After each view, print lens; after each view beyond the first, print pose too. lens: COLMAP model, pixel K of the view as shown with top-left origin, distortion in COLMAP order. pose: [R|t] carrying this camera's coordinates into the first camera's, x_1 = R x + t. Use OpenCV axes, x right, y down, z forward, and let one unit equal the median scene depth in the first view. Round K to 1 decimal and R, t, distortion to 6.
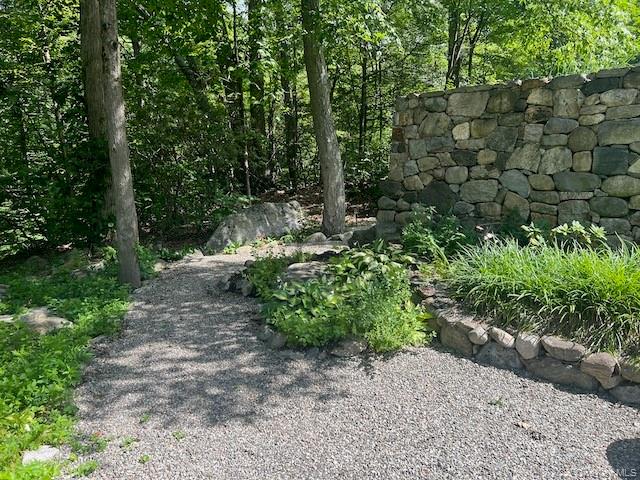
lens RADIAL K [[470.9, 0, 320.5], [0, 470.9, 241.6], [0, 0, 1]] dist [0.051984, -0.048319]
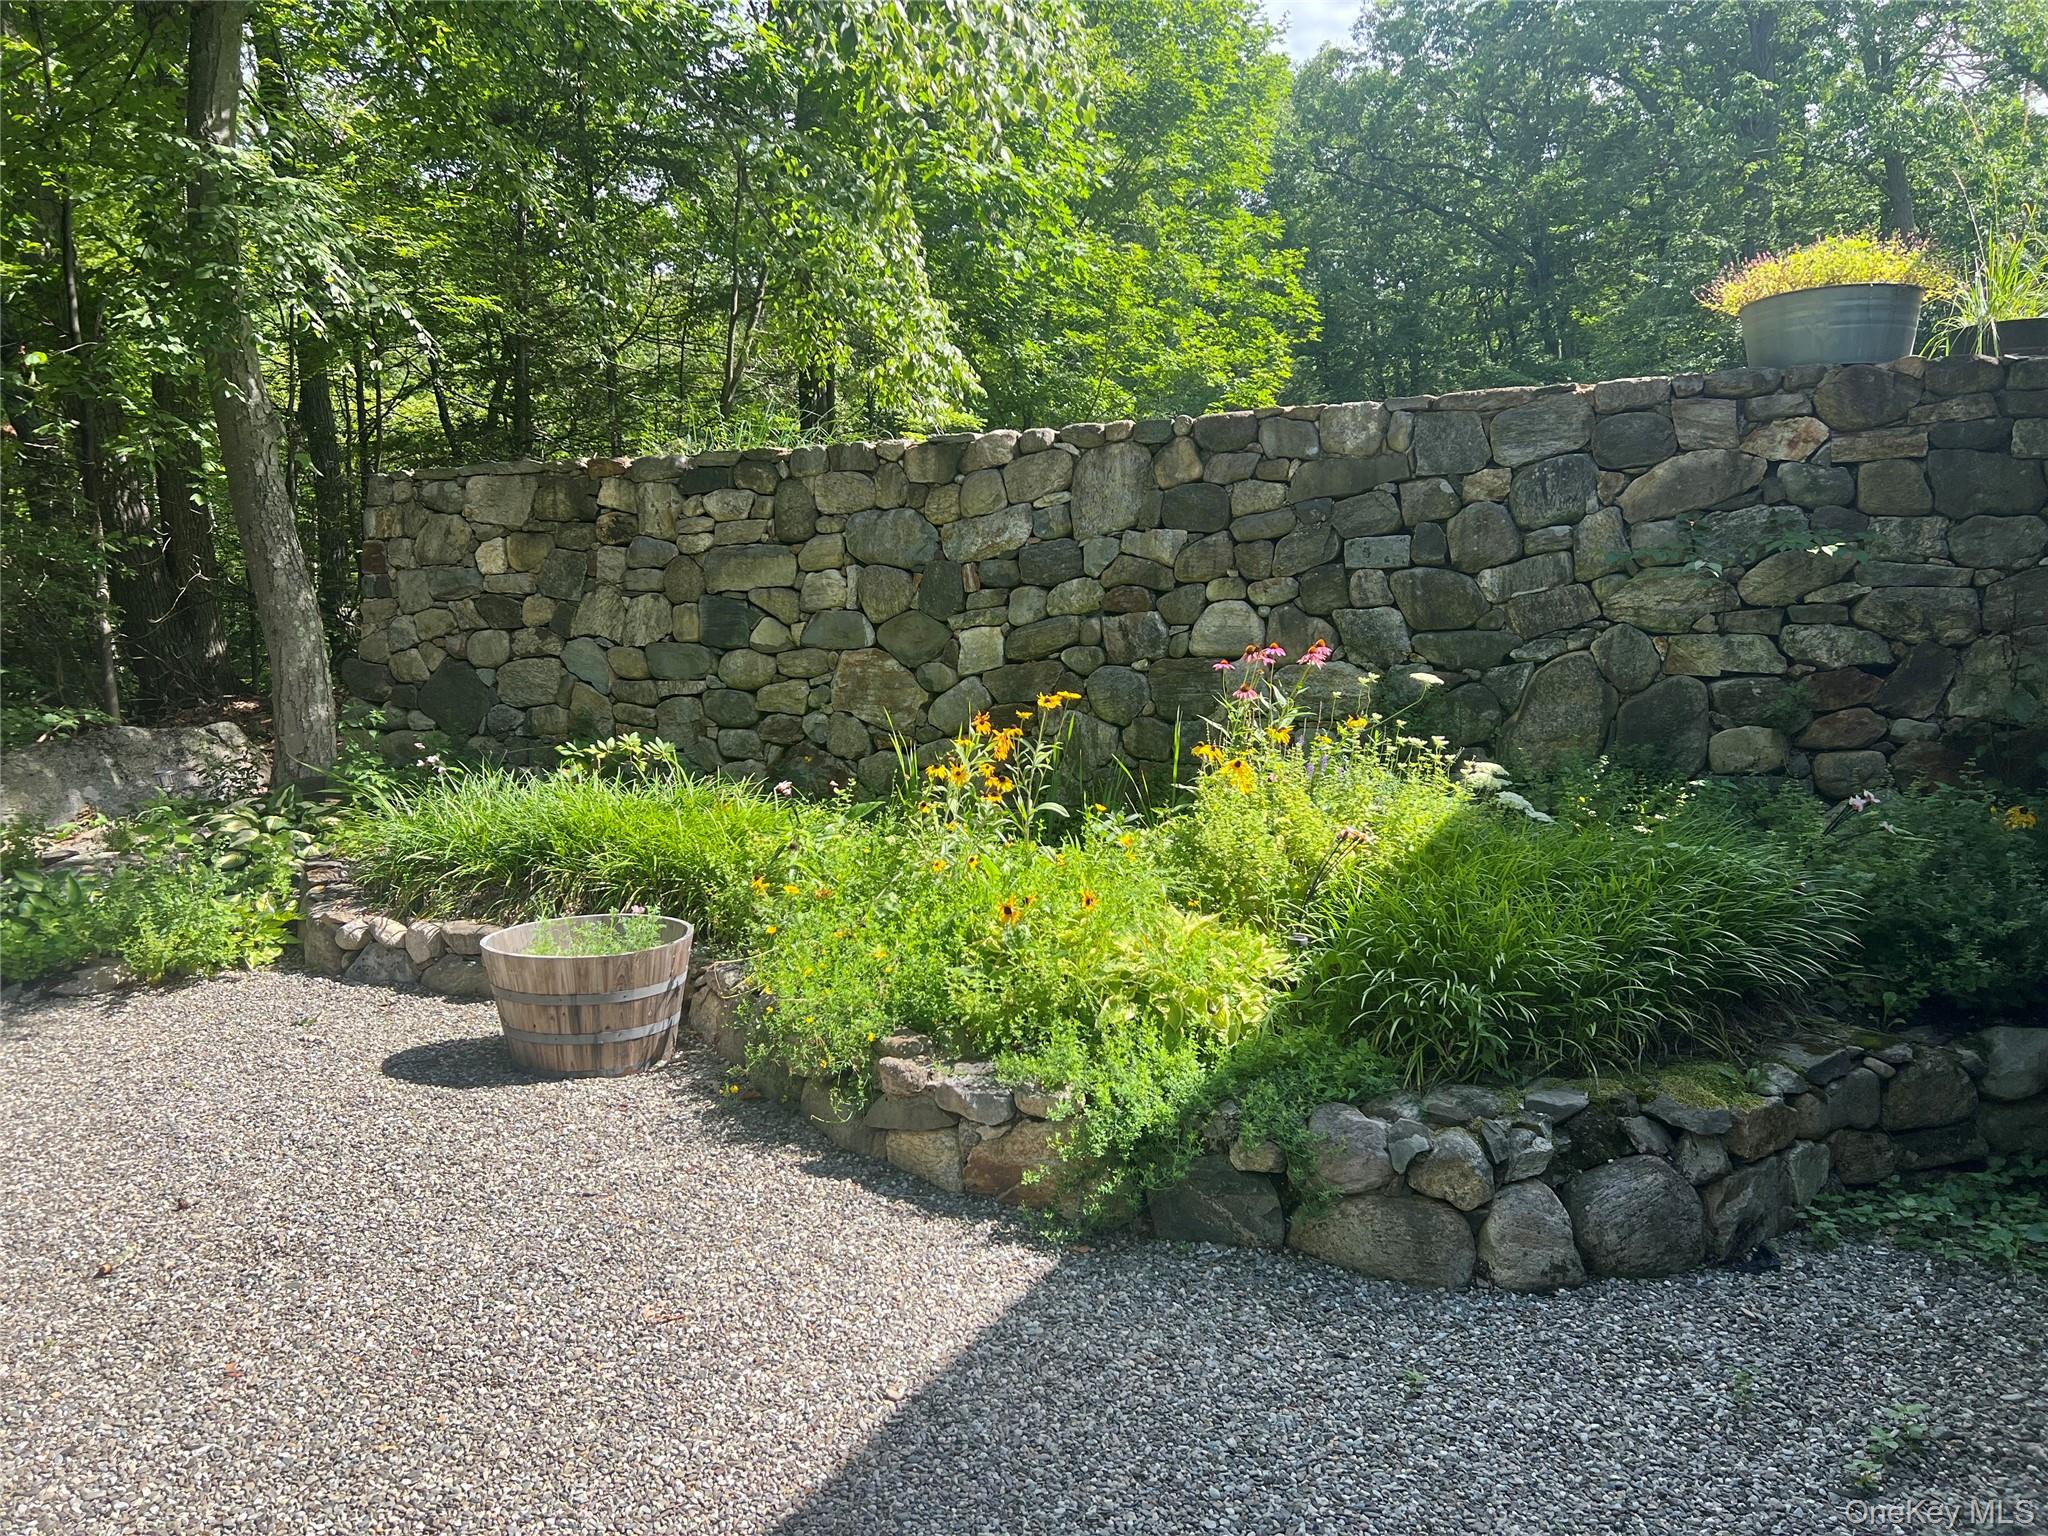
lens RADIAL K [[1506.9, 0, 1025.7], [0, 1506.9, 773.3], [0, 0, 1]] dist [0.051984, -0.048319]
pose [[0.955735, -0.021714, 0.293426, 0.395677], [0.041690, 0.997205, -0.061995, 0.107891], [-0.291260, 0.071484, 0.953969, -0.634695]]
